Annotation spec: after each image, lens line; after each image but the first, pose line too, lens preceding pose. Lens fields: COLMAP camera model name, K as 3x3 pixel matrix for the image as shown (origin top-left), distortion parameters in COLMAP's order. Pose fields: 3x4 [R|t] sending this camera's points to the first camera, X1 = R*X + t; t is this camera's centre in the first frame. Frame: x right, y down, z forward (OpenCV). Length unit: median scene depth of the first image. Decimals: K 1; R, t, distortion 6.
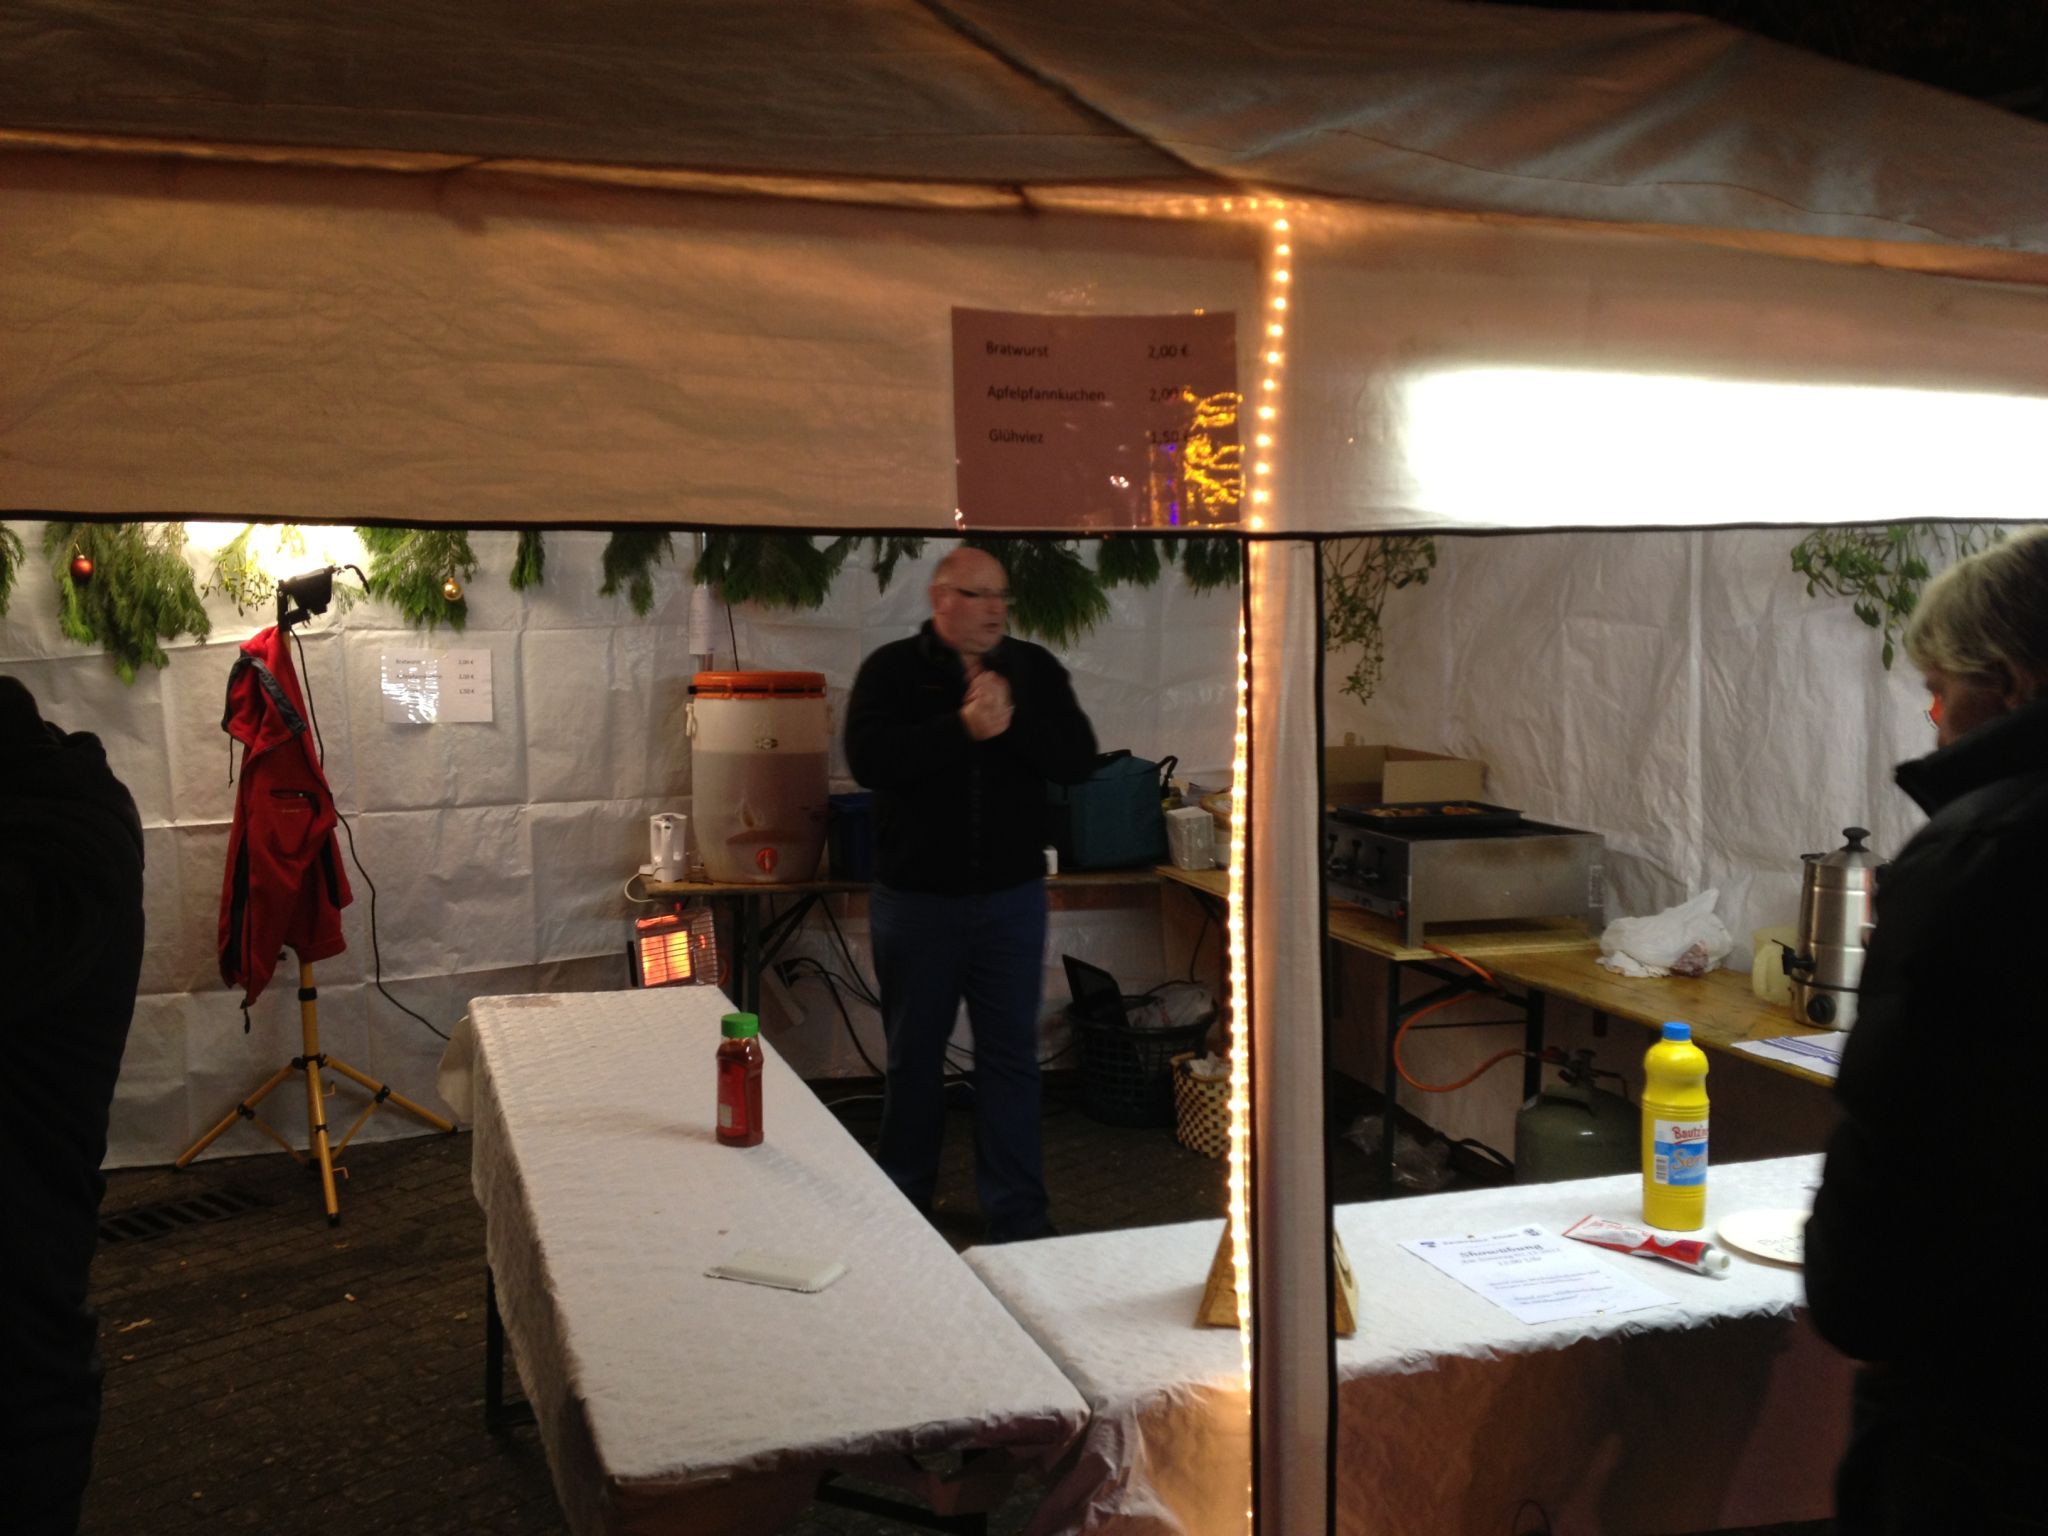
lens RADIAL K [[1877.8, 0, 1026.4], [0, 1877.8, 765.3], [0, 0, 1]] dist [0.197177, -0.439117]
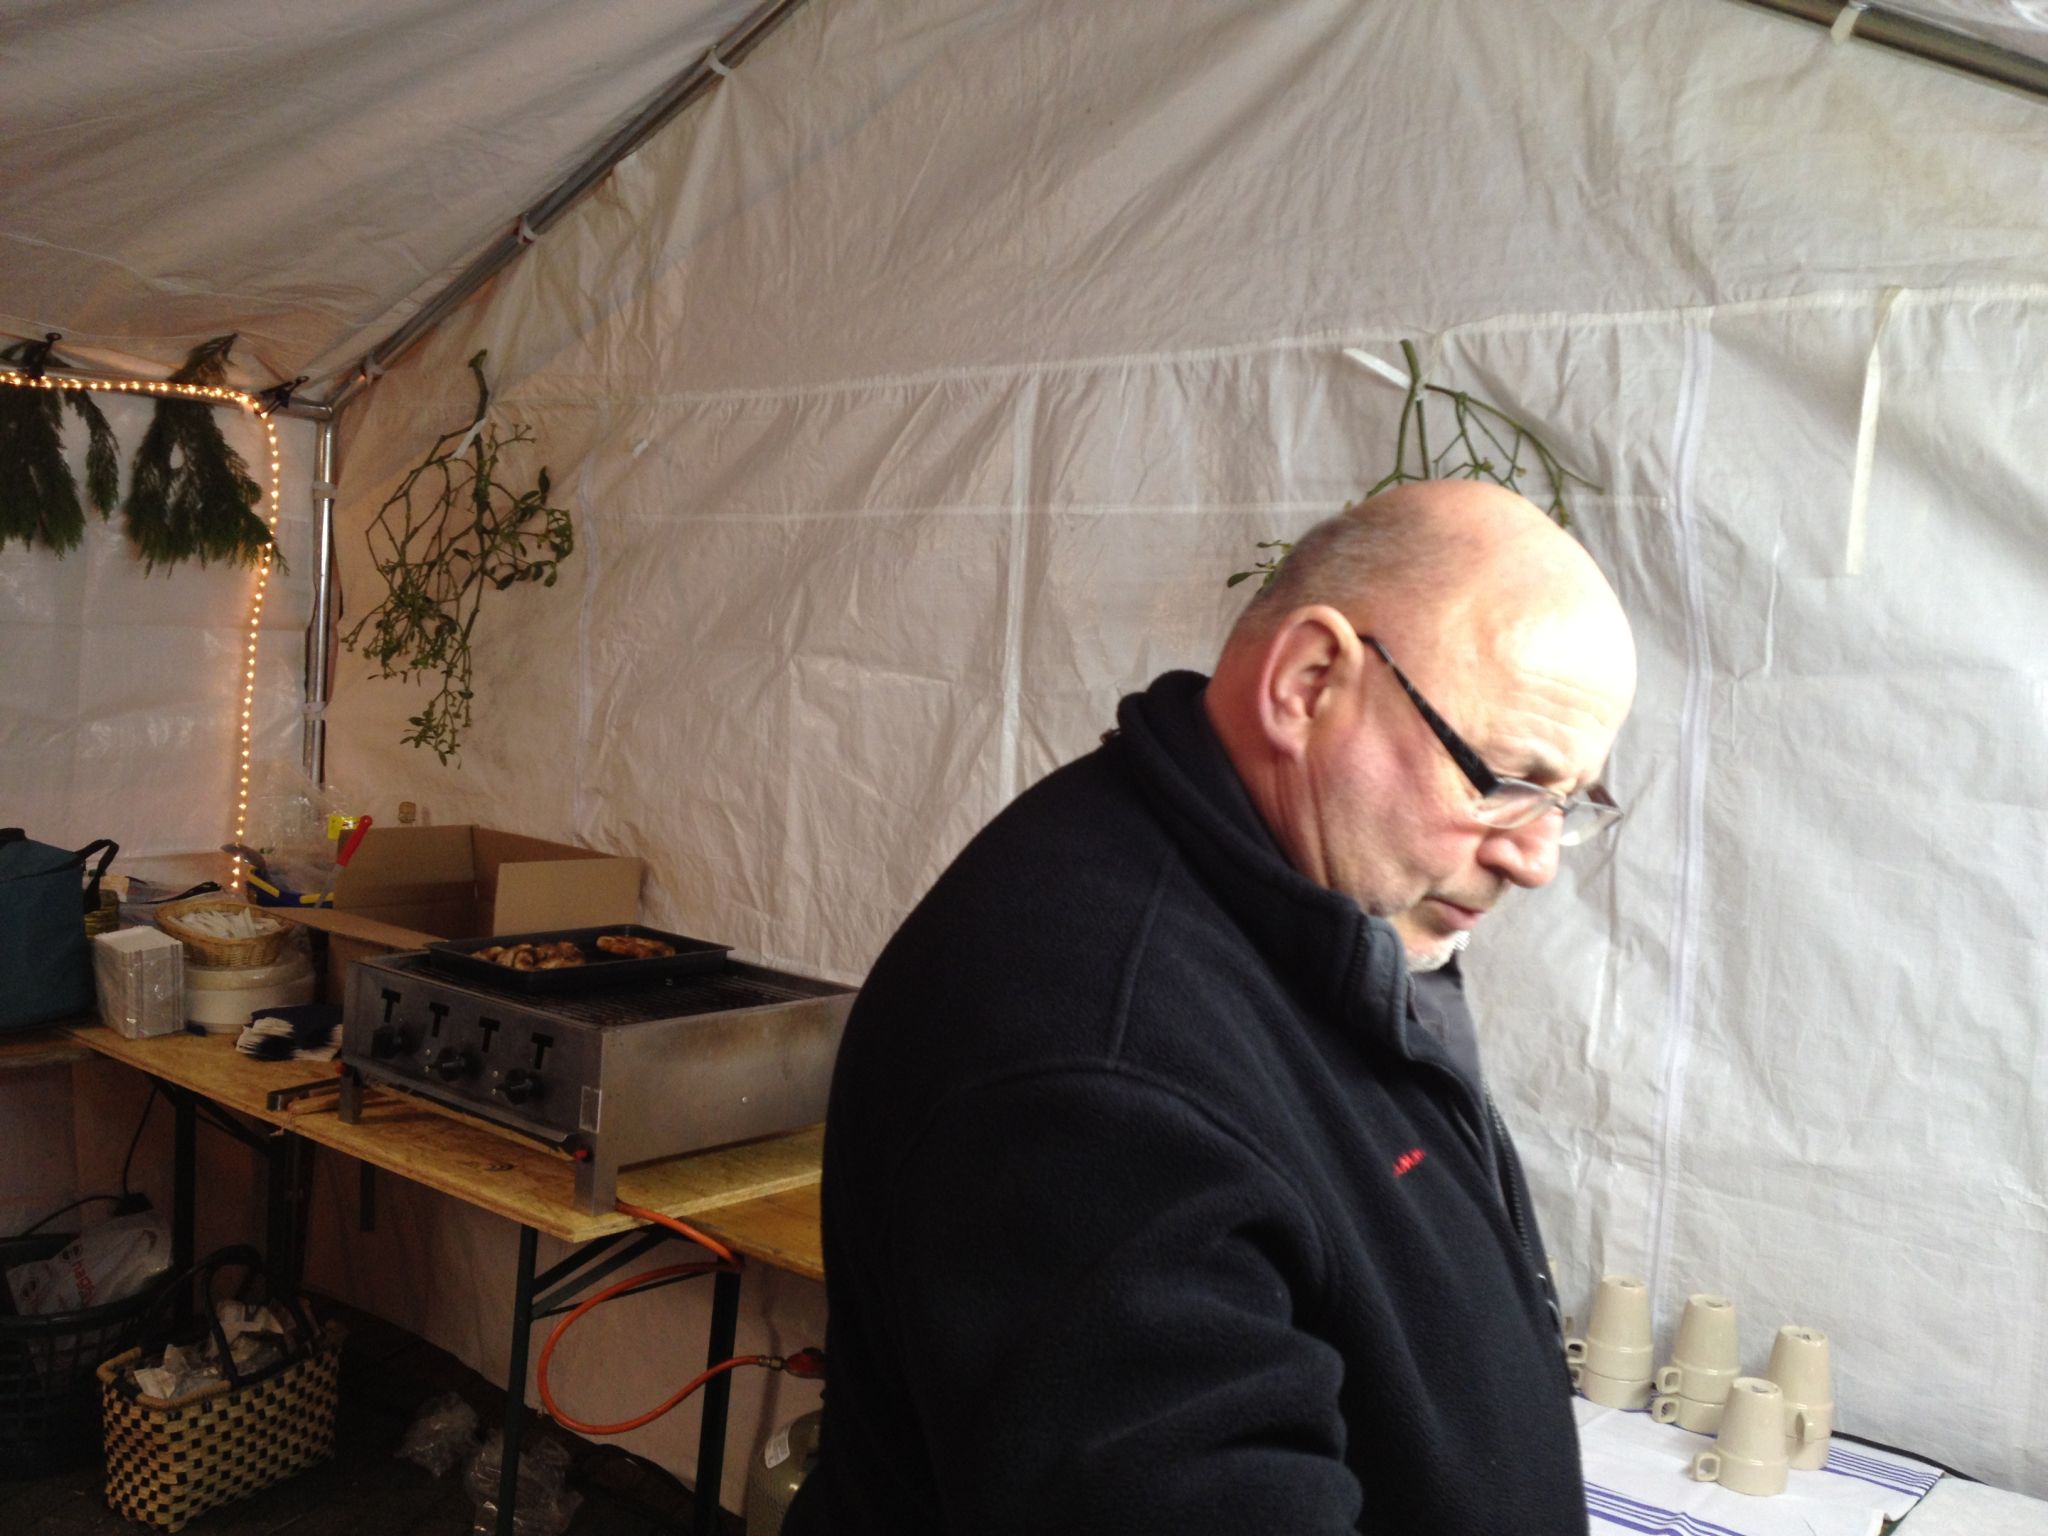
lens RADIAL K [[1908.3, 0, 1005.3], [0, 1908.3, 764.1], [0, 0, 1]] dist [0.185547, -0.338813]
pose [[0.855323, 0.017727, 0.517791, 0.000319], [-0.017130, 0.999836, -0.005933, -0.033870], [-0.517811, -0.003795, 0.855486, 0.360174]]
